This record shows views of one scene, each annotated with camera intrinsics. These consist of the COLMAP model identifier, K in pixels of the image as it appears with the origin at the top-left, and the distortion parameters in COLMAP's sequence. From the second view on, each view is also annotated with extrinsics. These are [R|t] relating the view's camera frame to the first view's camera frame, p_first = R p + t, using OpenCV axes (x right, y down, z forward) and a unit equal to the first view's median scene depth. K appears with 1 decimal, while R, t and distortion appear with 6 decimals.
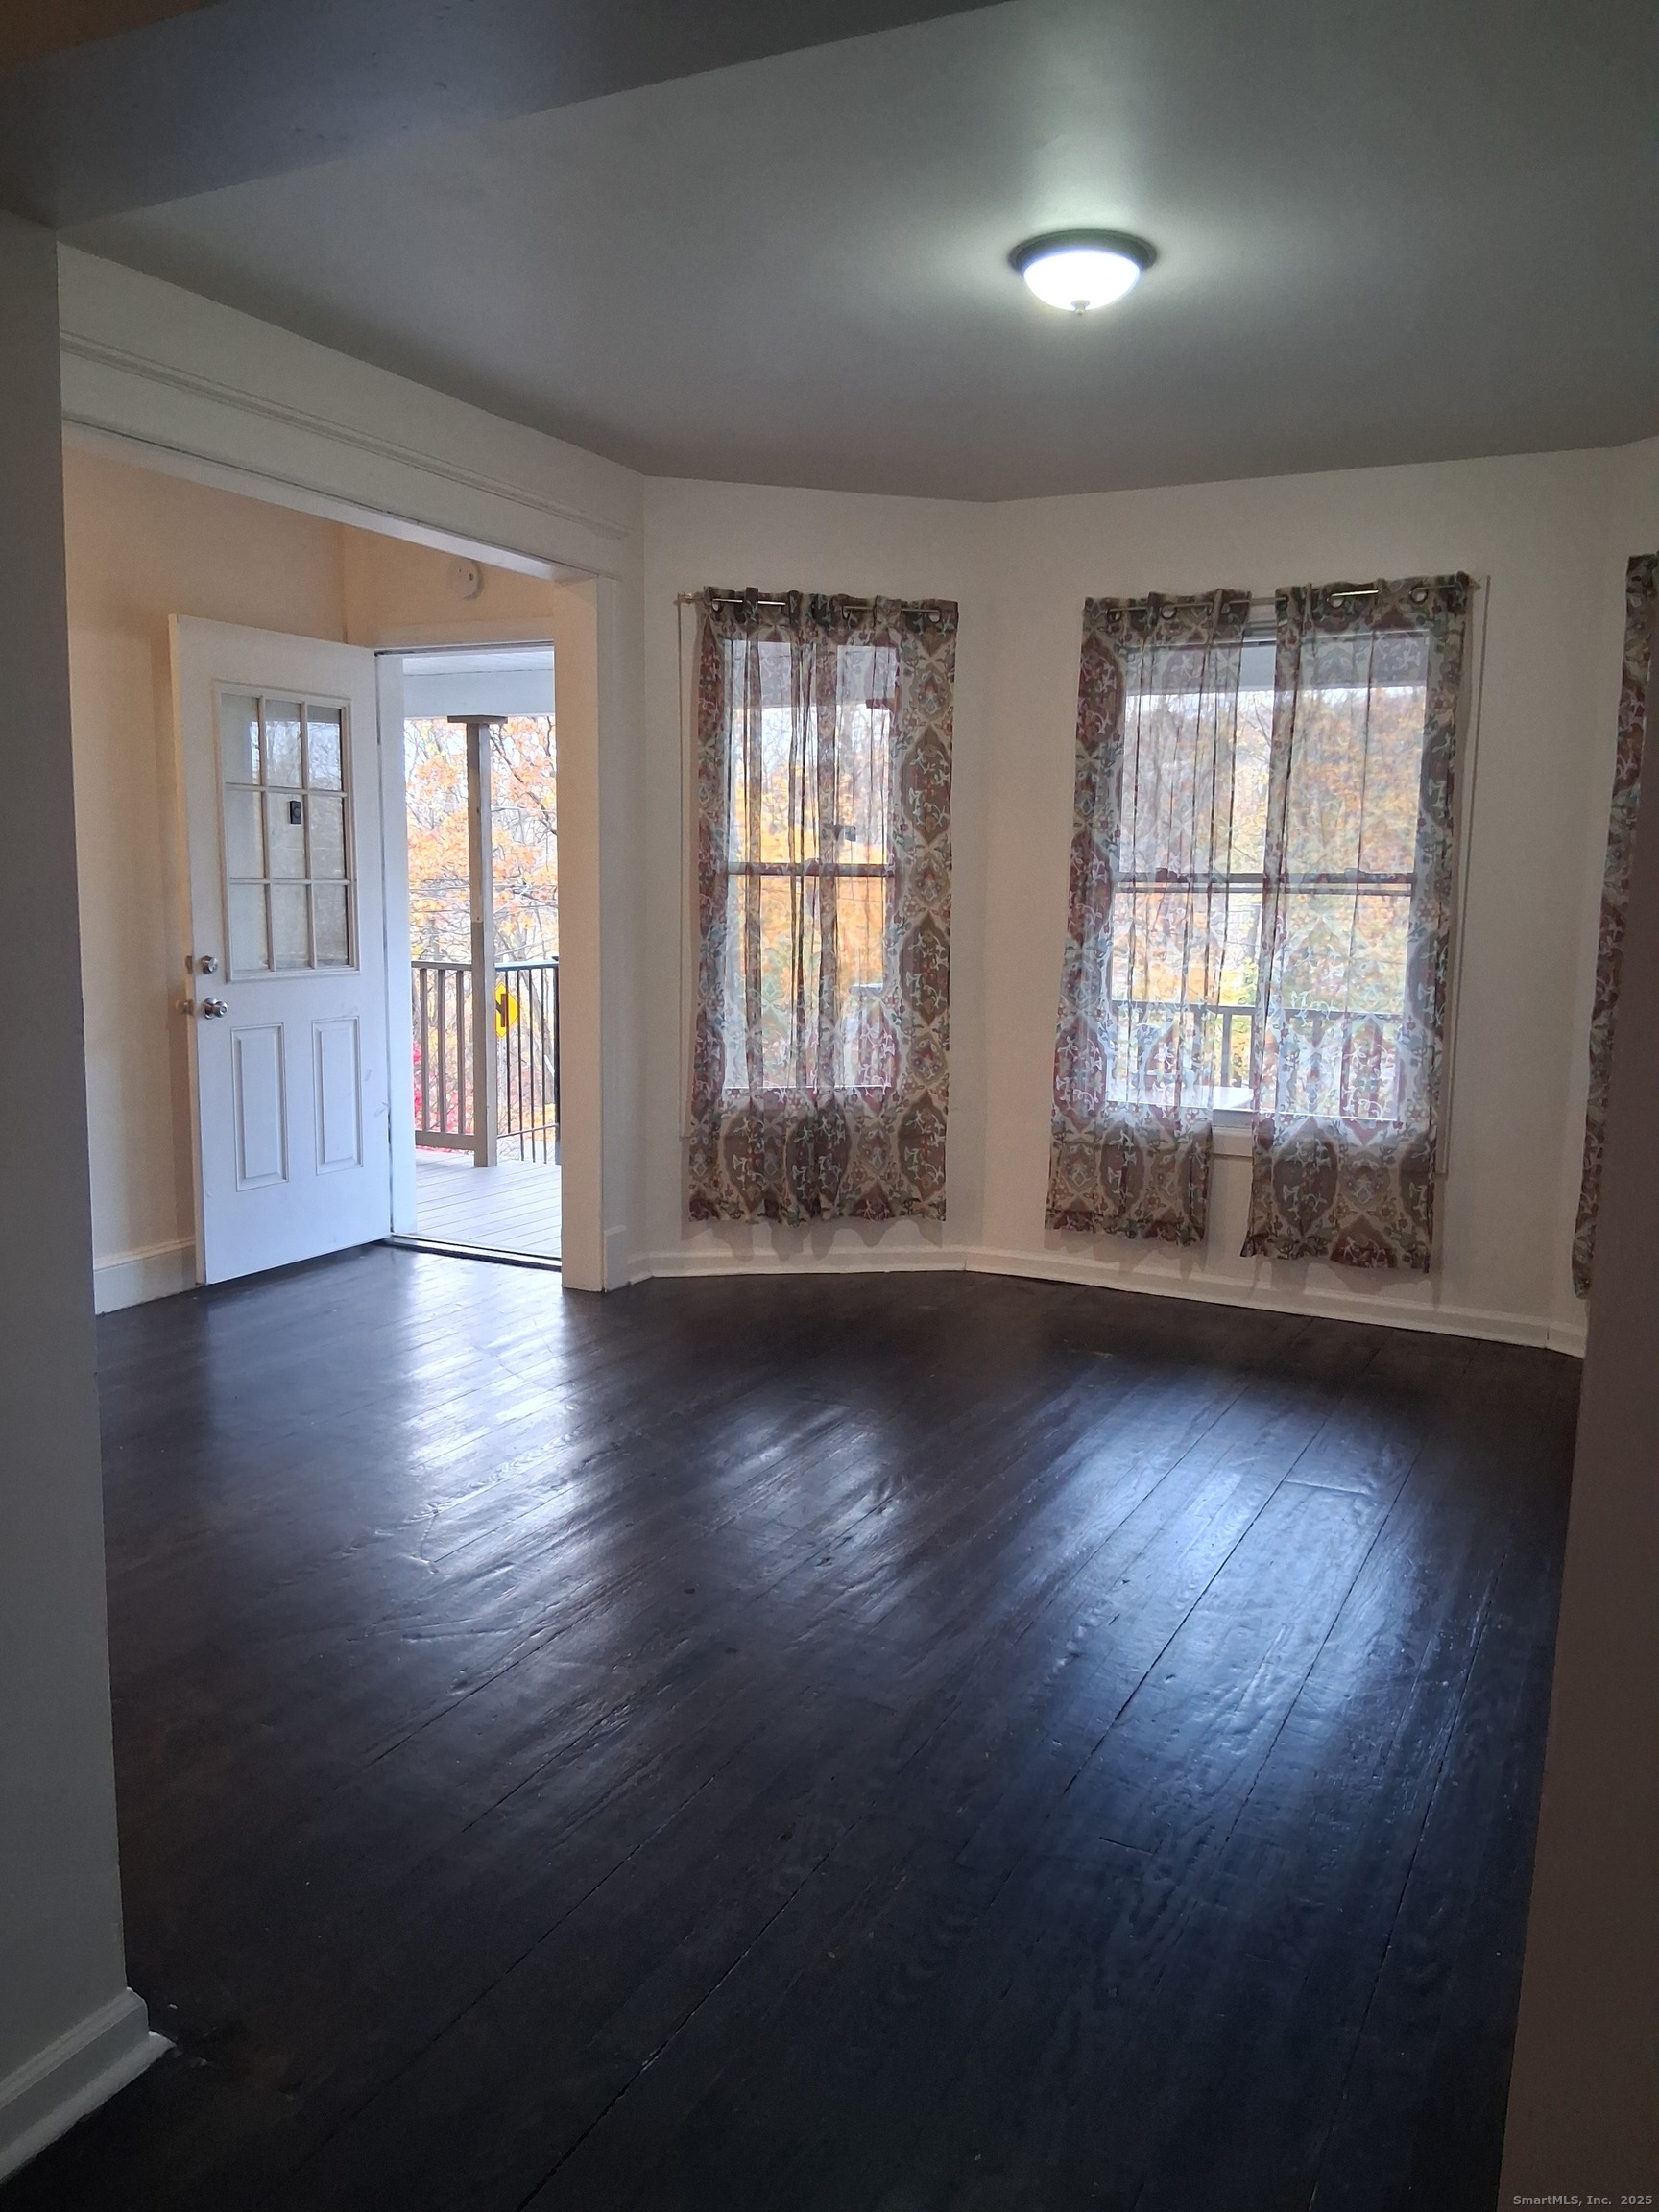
lens RADIAL K [[1675.0, 0, 833.6], [0, 1675.0, 1109.8], [0, 0, 1]] dist [0.143059, -0.243581]
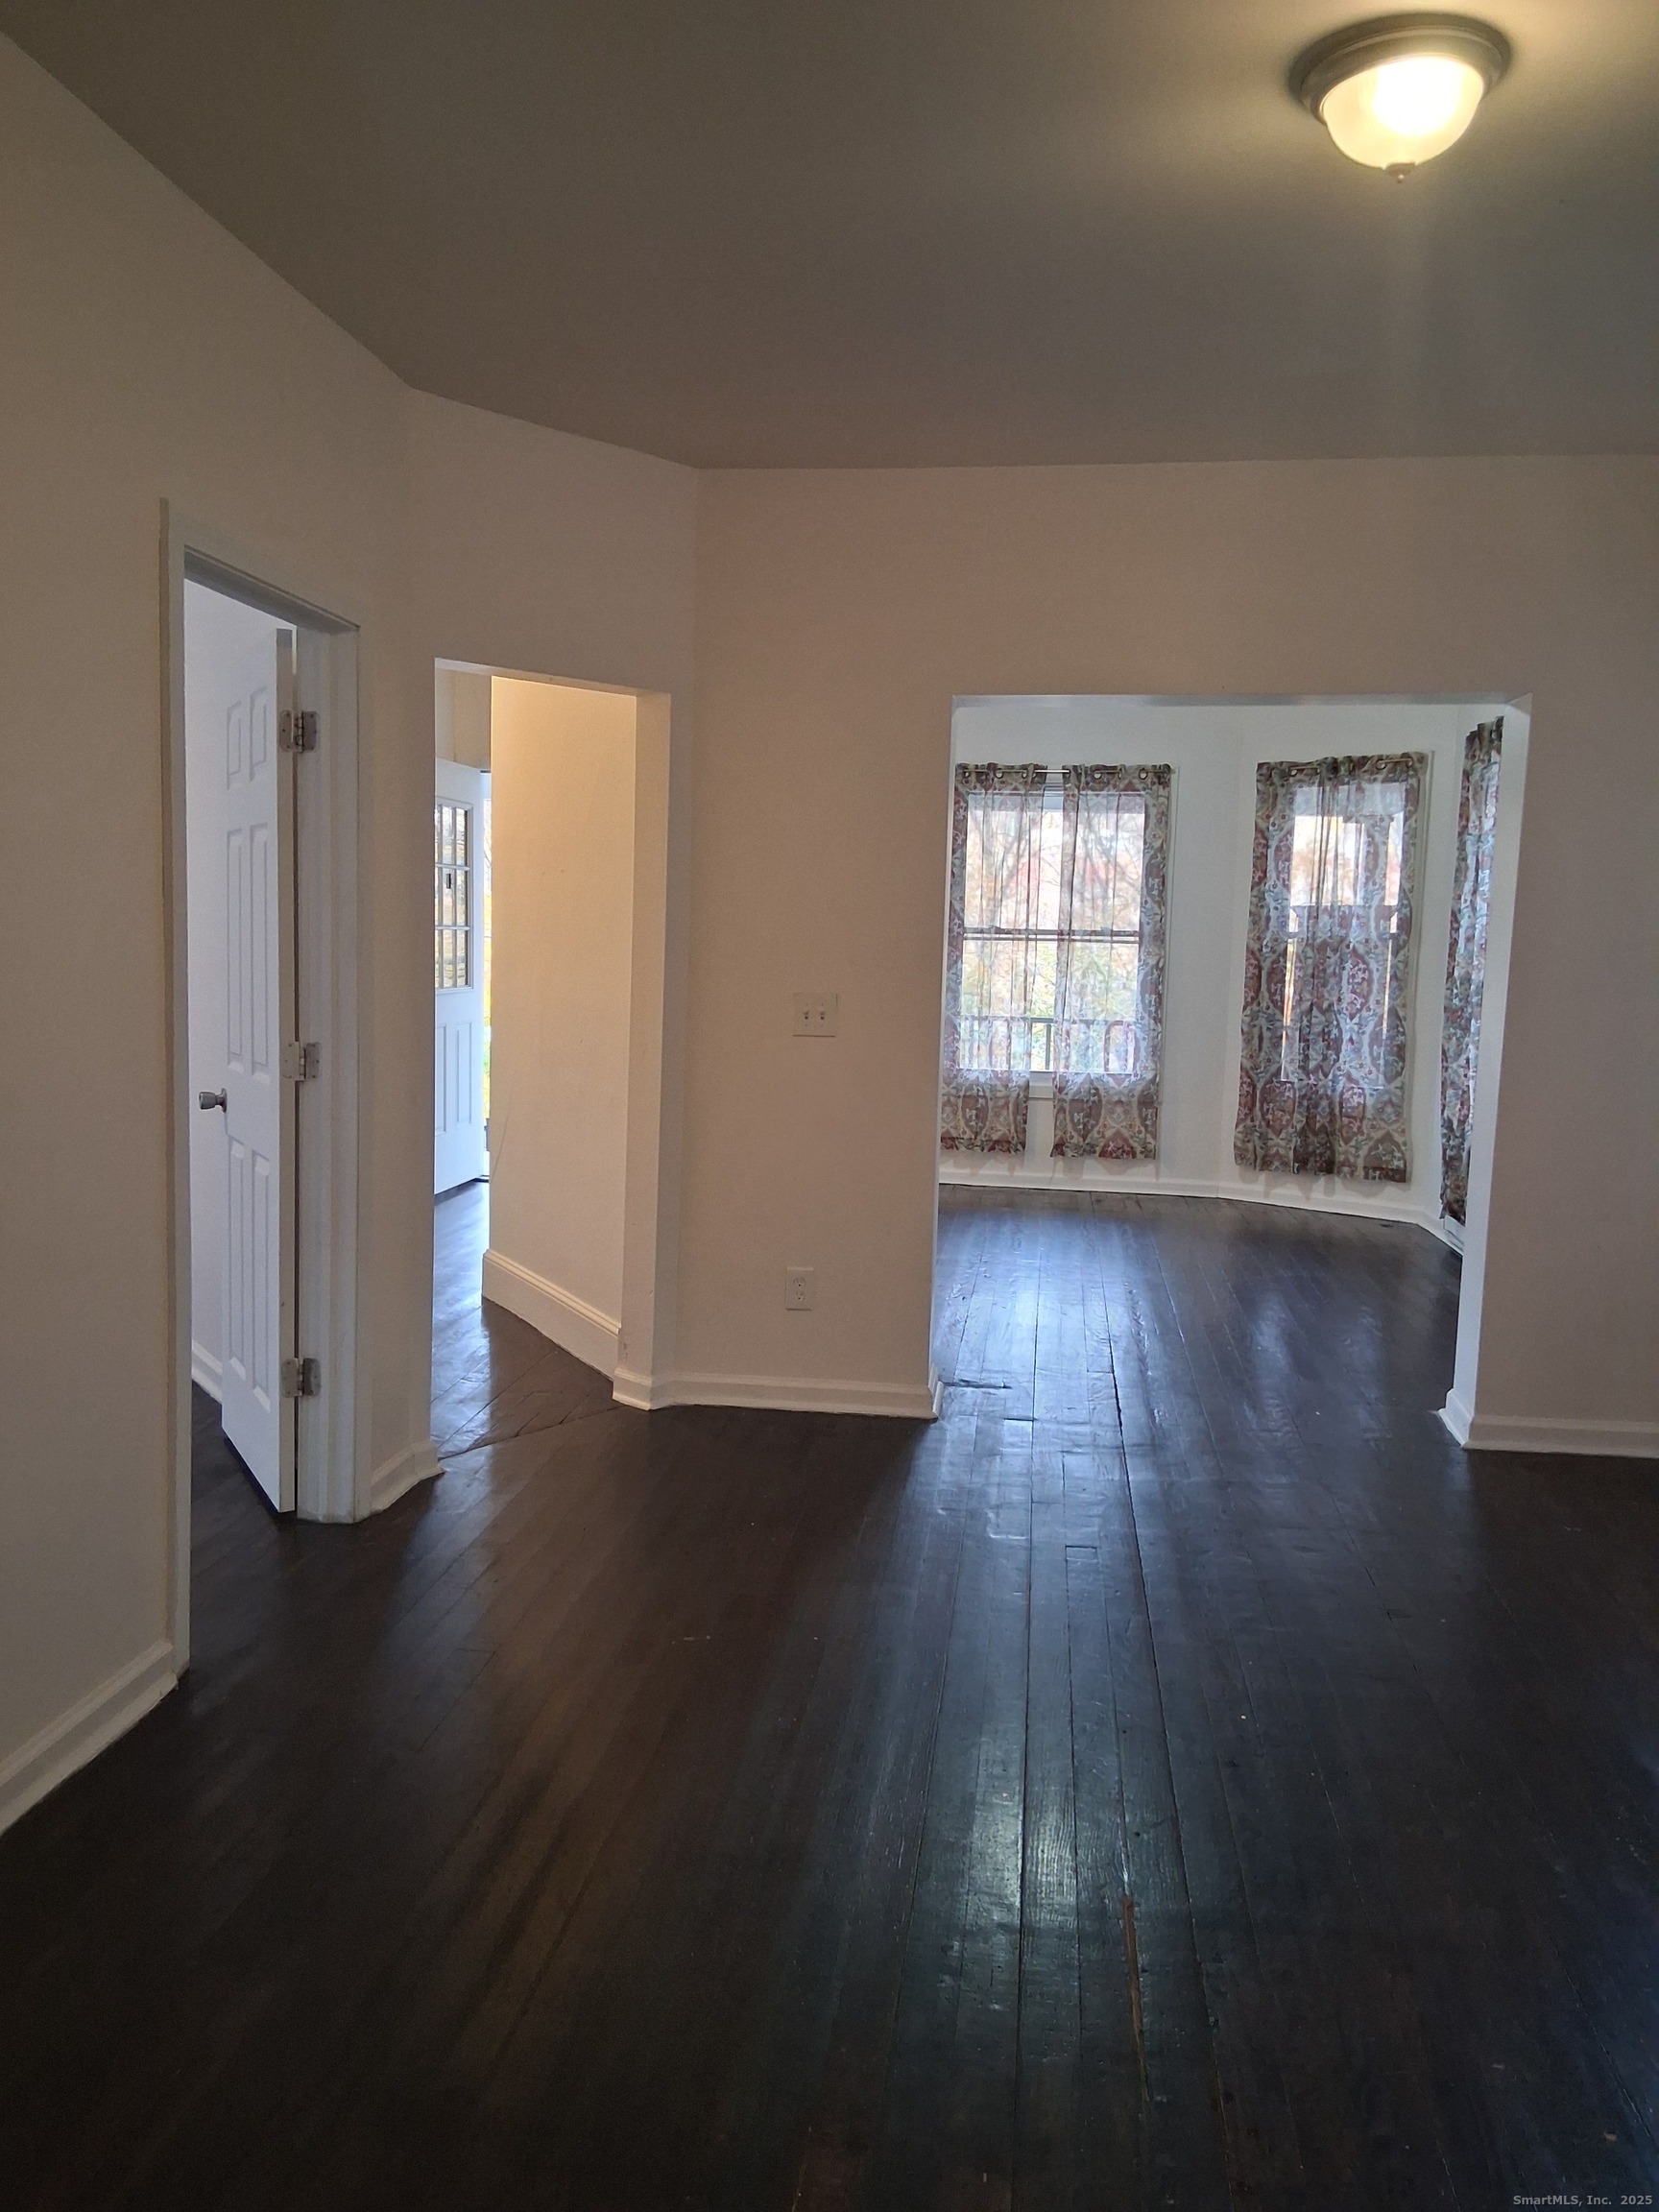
lens RADIAL K [[1675.0, 0, 833.6], [0, 1675.0, 1109.8], [0, 0, 1]] dist [0.143059, -0.243581]
pose [[0.940889, -0.030449, 0.337344, -0.535591], [0.037434, 0.999198, -0.014220, 0.056790], [-0.336640, 0.026008, 0.941274, -0.510392]]
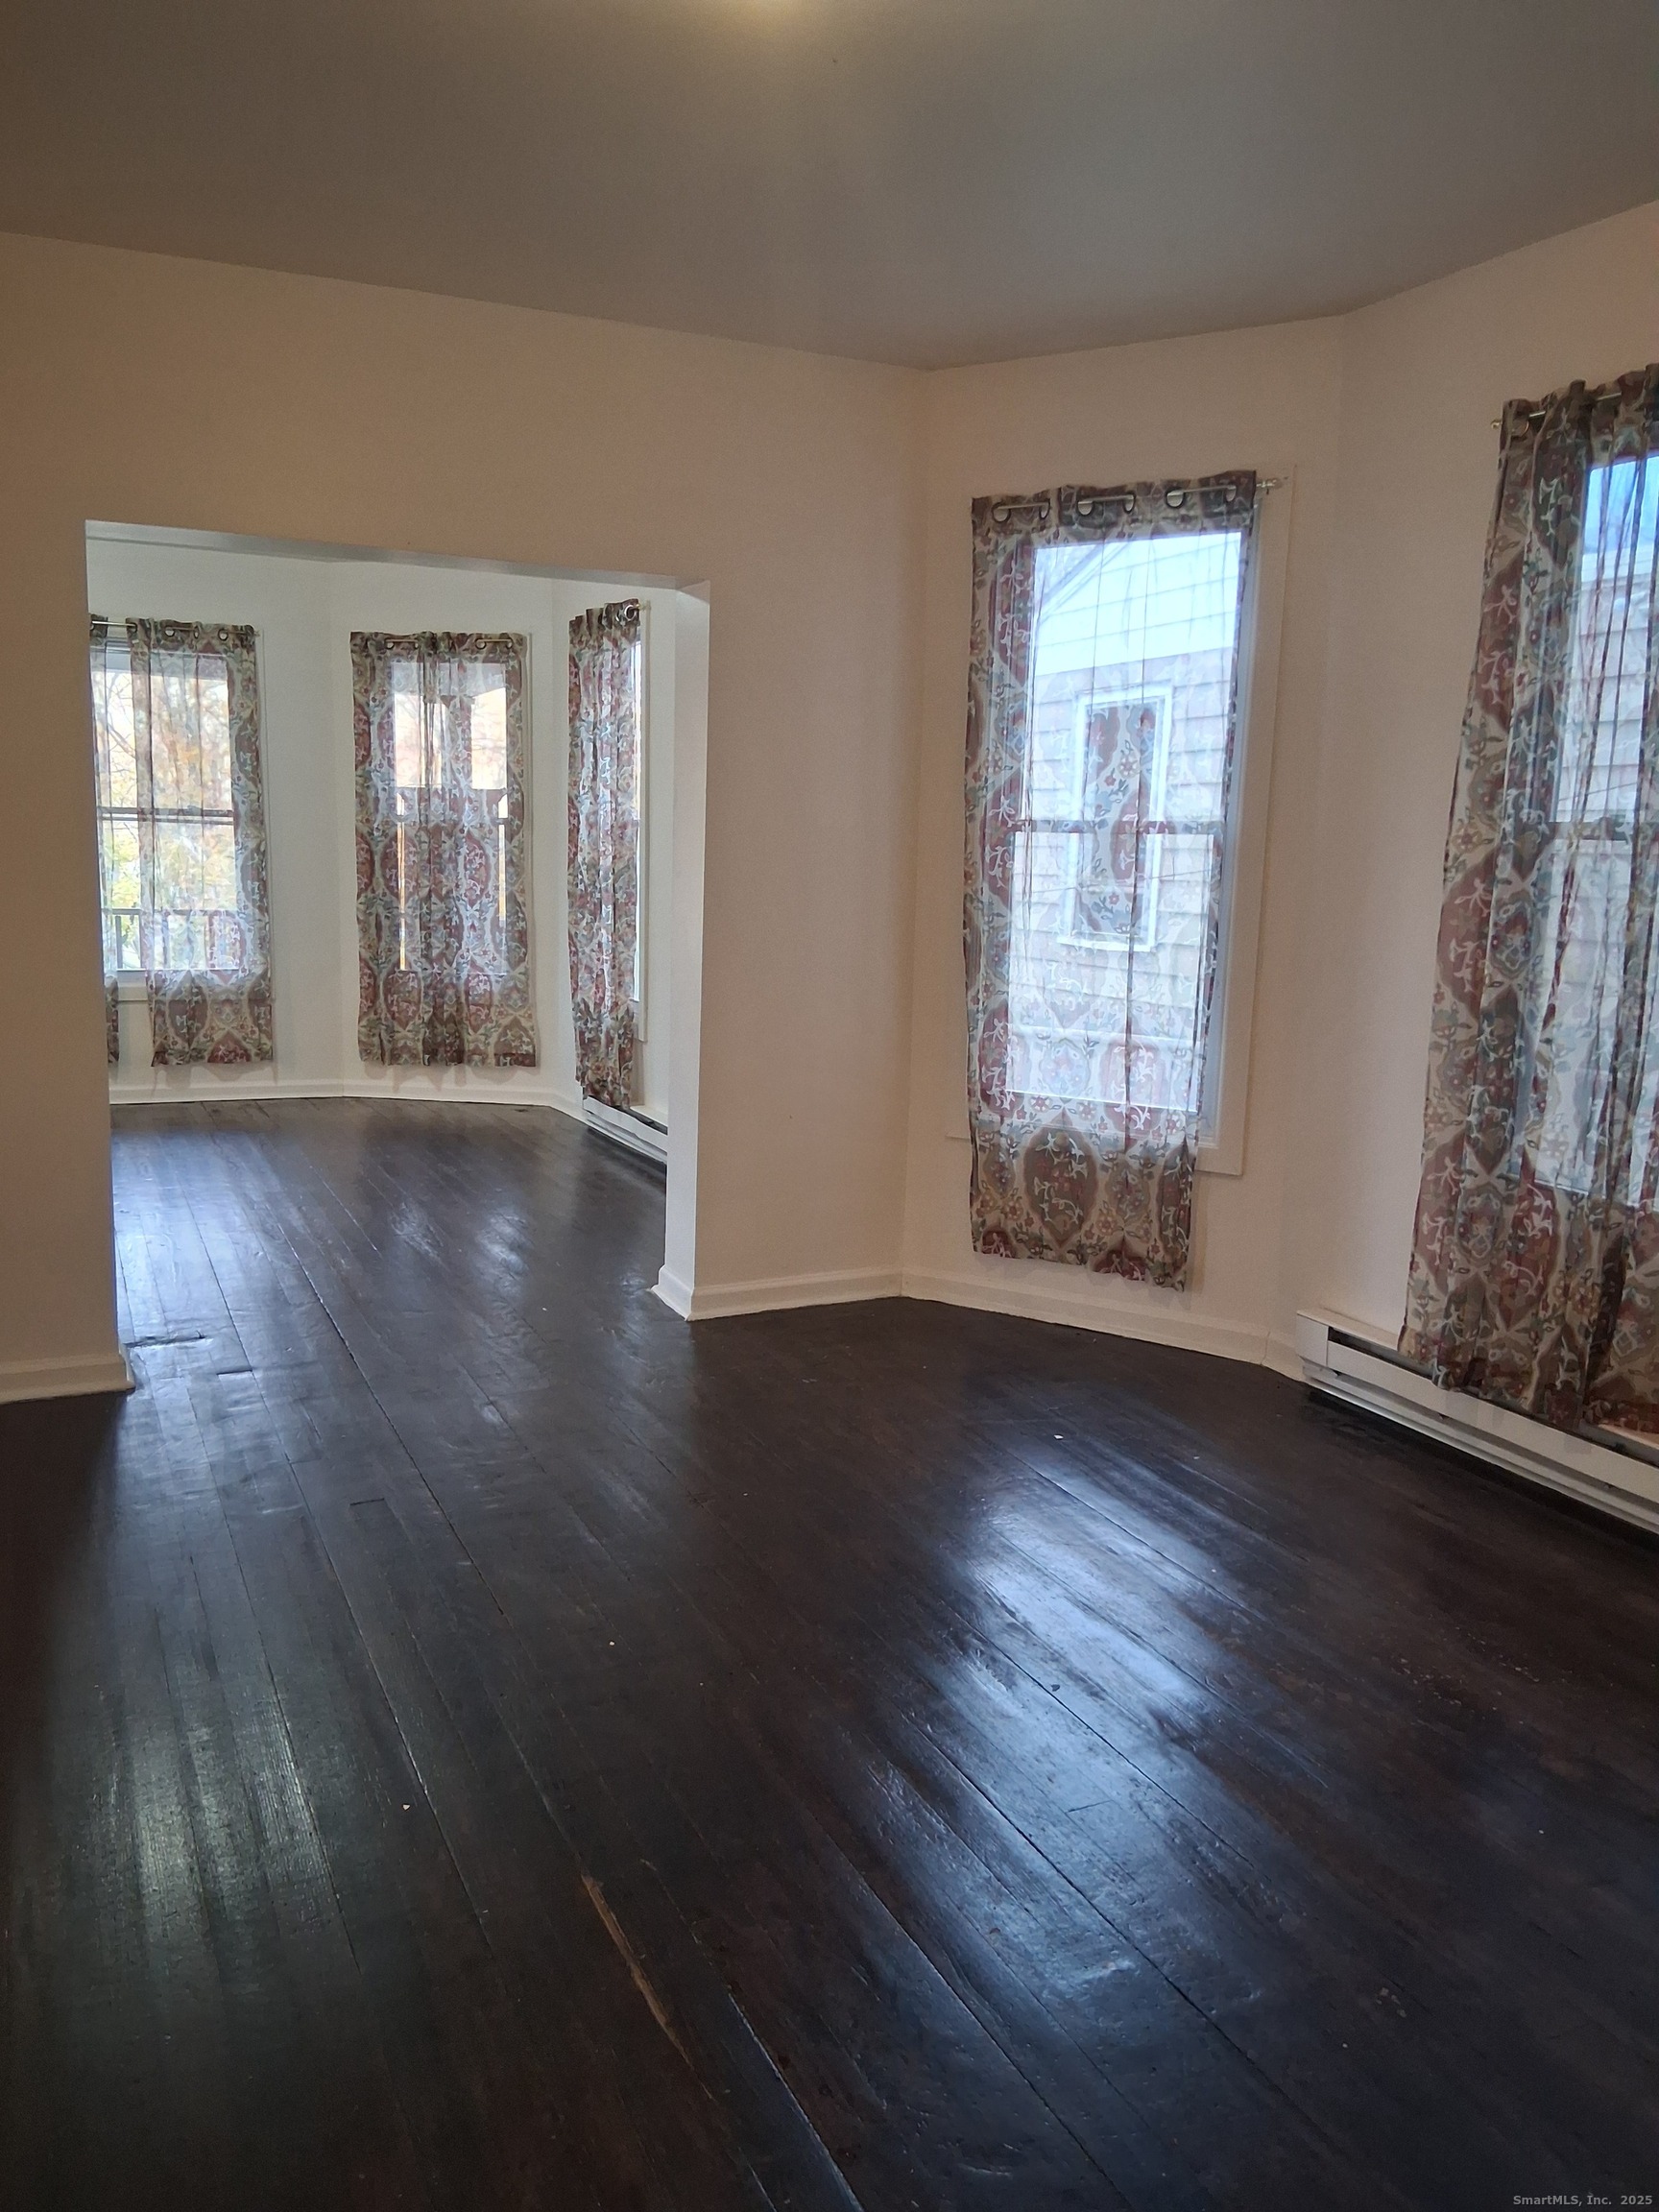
lens RADIAL K [[1675.0, 0, 833.6], [0, 1675.0, 1109.8], [0, 0, 1]] dist [0.143059, -0.243581]
pose [[0.613197, -0.127194, 0.779623, -0.578428], [0.090989, 0.991755, 0.090238, 0.044544], [-0.784672, 0.015603, 0.619714, -0.410133]]
